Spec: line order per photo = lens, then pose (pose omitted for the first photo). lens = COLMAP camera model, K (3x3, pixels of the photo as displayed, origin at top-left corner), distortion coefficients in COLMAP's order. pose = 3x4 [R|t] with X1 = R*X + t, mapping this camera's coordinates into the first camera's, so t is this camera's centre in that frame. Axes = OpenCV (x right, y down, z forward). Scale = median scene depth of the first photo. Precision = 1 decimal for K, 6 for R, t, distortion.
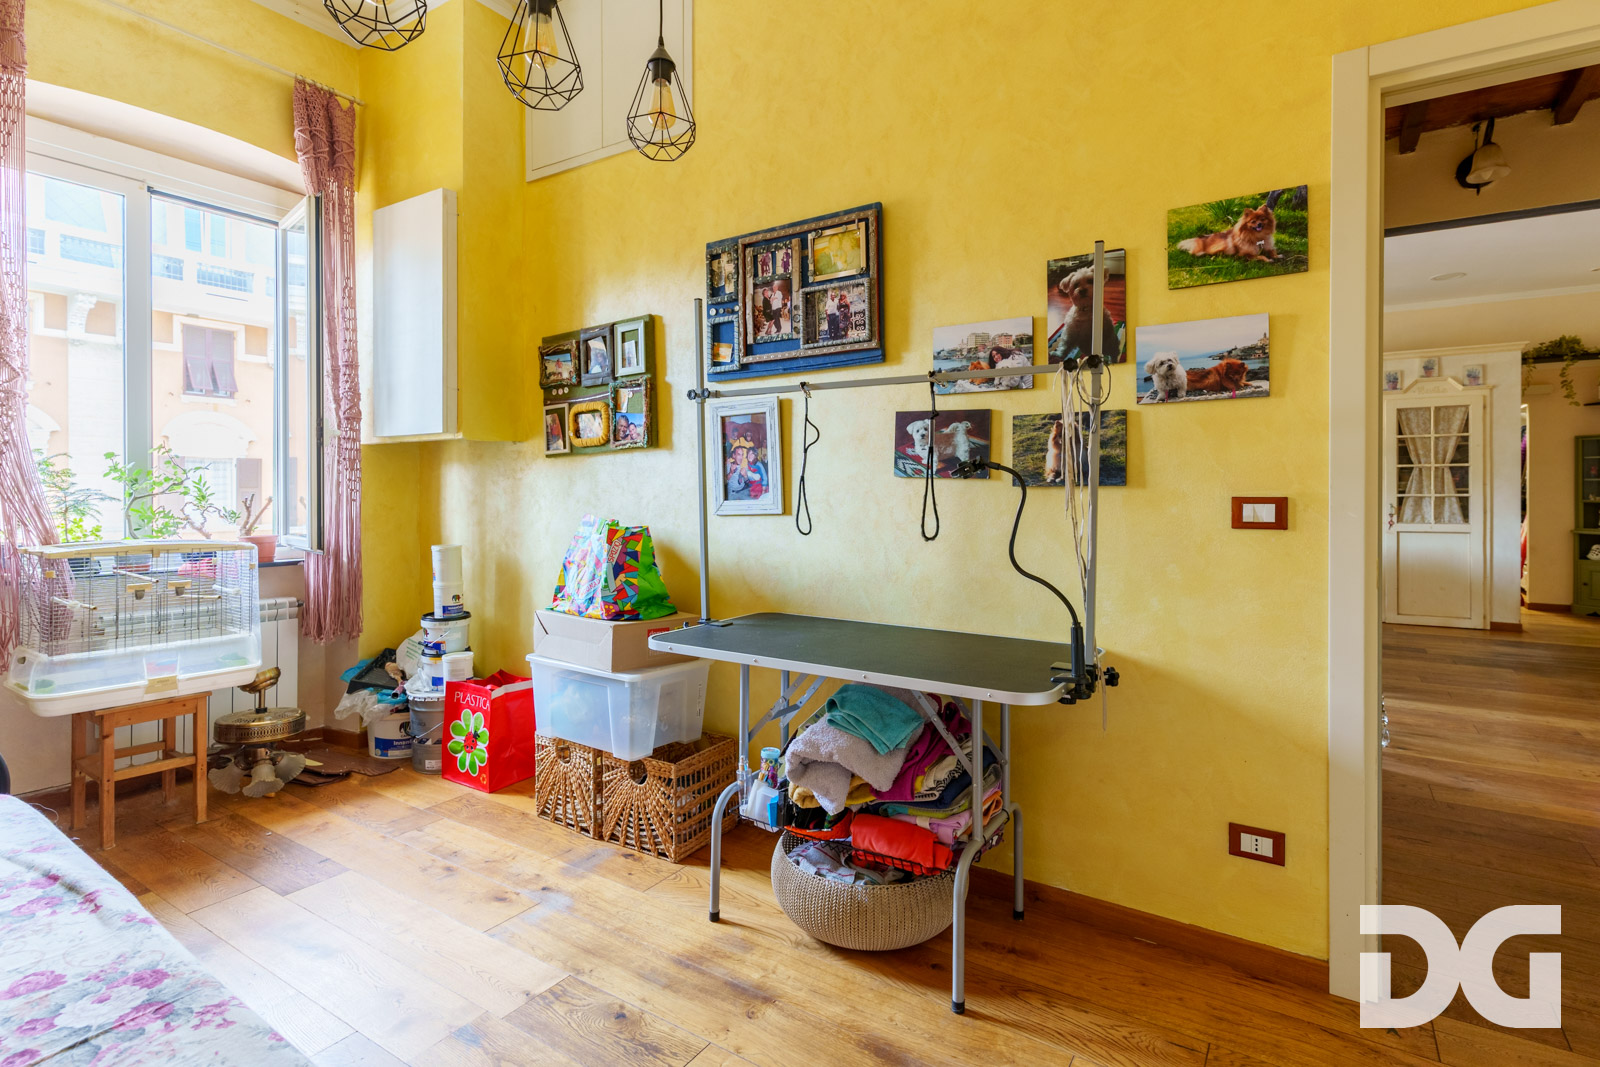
lens RADIAL K [[759.6, 0, 834.1], [0, 759.6, 496.0], [0, 0, 1]] dist [-0.001528, 0.000836]
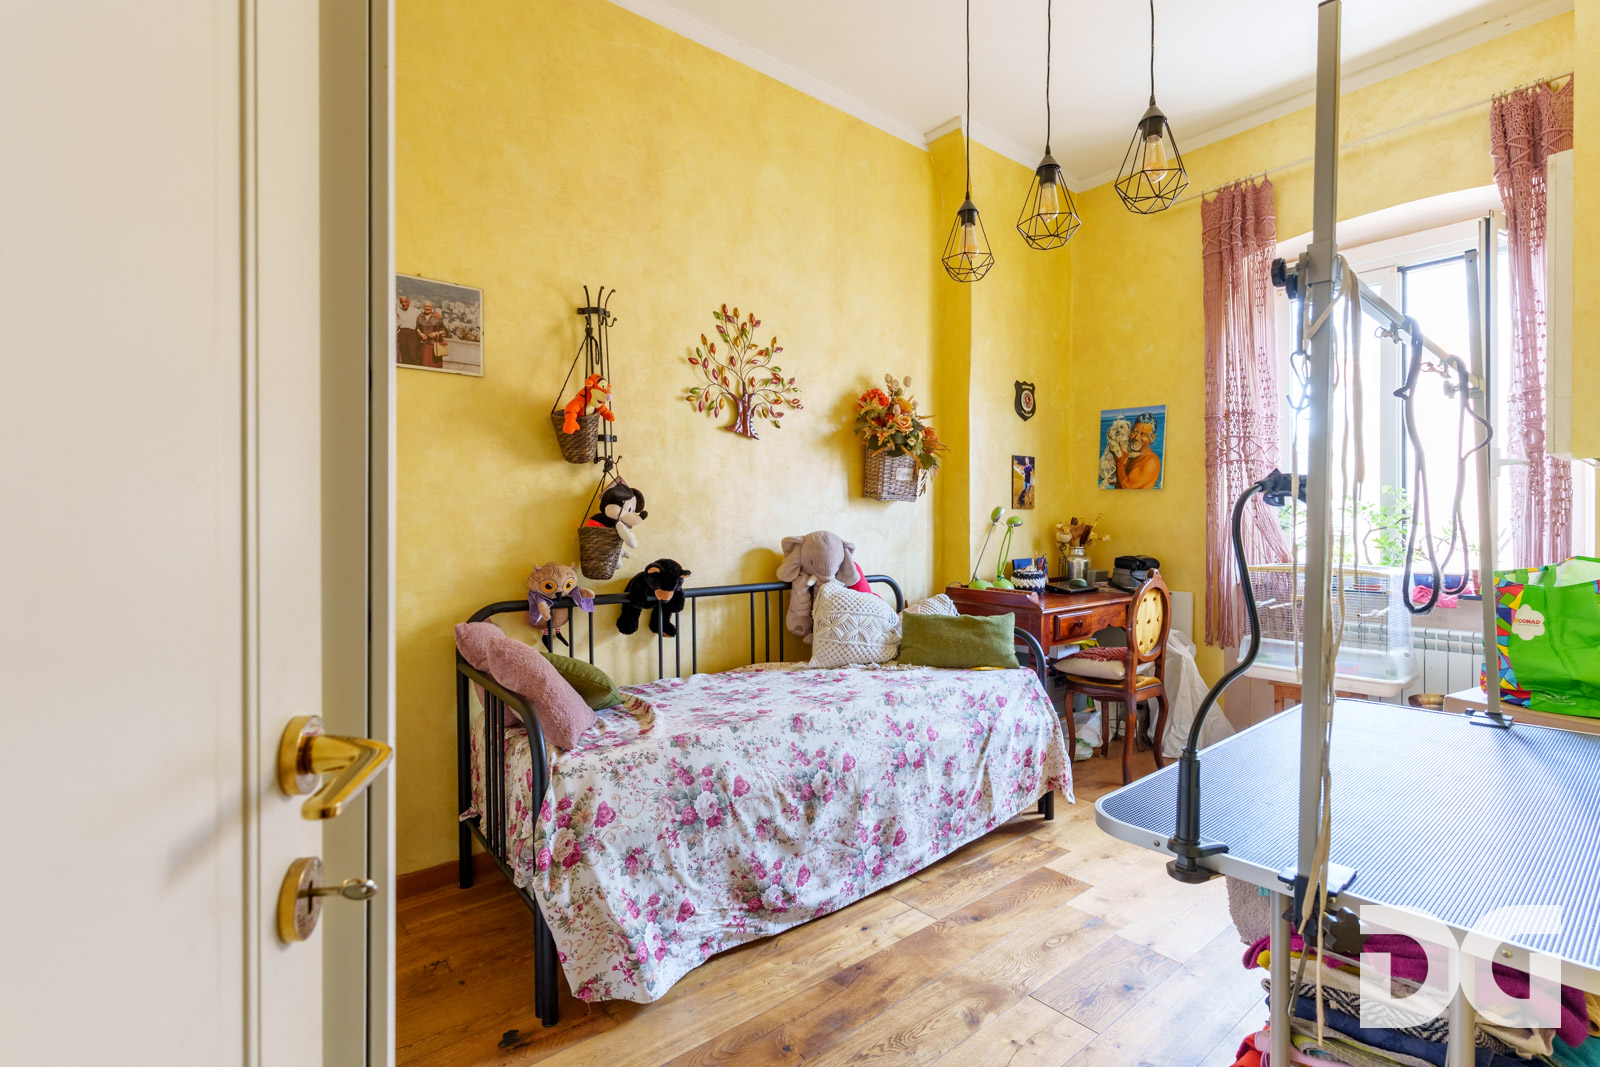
lens RADIAL K [[759.6, 0, 787.8], [0, 759.6, 531.6], [0, 0, 1]] dist [-0.001528, 0.000836]
pose [[-0.317696, 0.006558, -0.948170, 0.621393], [-0.002619, 0.999966, 0.007794, -0.003871], [0.948189, 0.004959, -0.317668, 0.566443]]
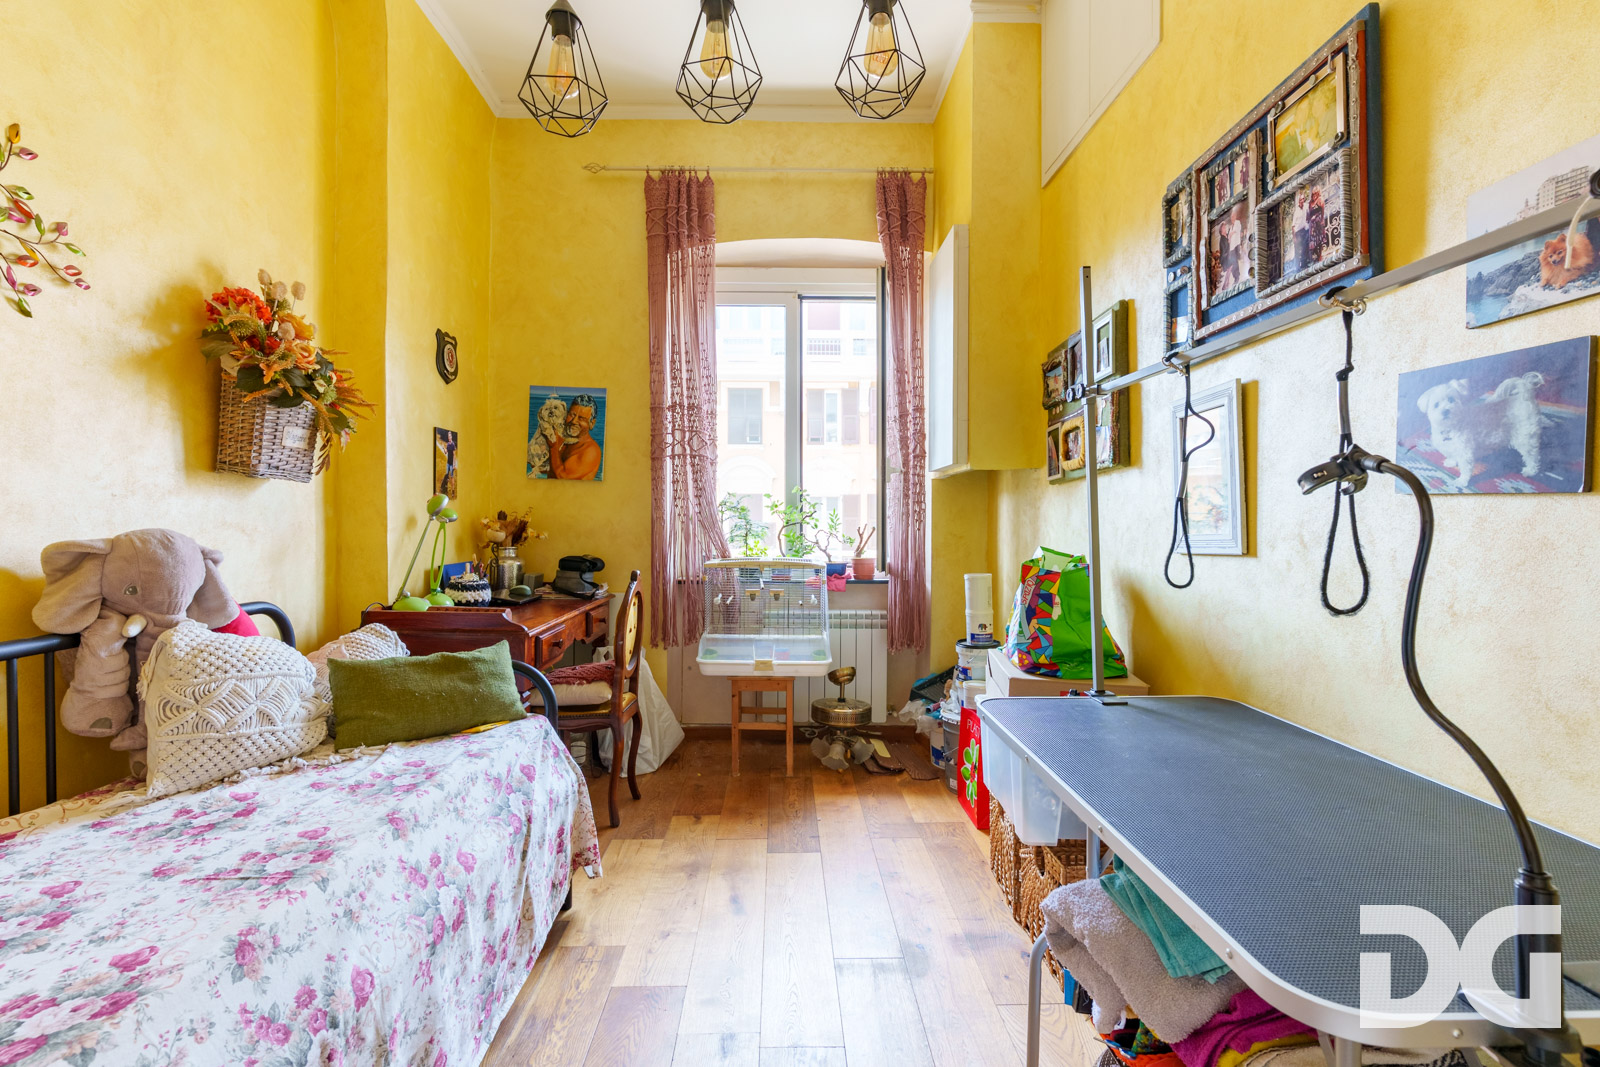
lens RADIAL K [[759.6, 0, 813.3], [0, 759.6, 531.3], [0, 0, 1]] dist [-0.001528, 0.000836]
pose [[0.562238, 0.009665, -0.826919, 0.269697], [-0.004078, 0.999952, 0.008915, -0.001491], [0.826966, -0.001640, 0.562250, 0.315438]]
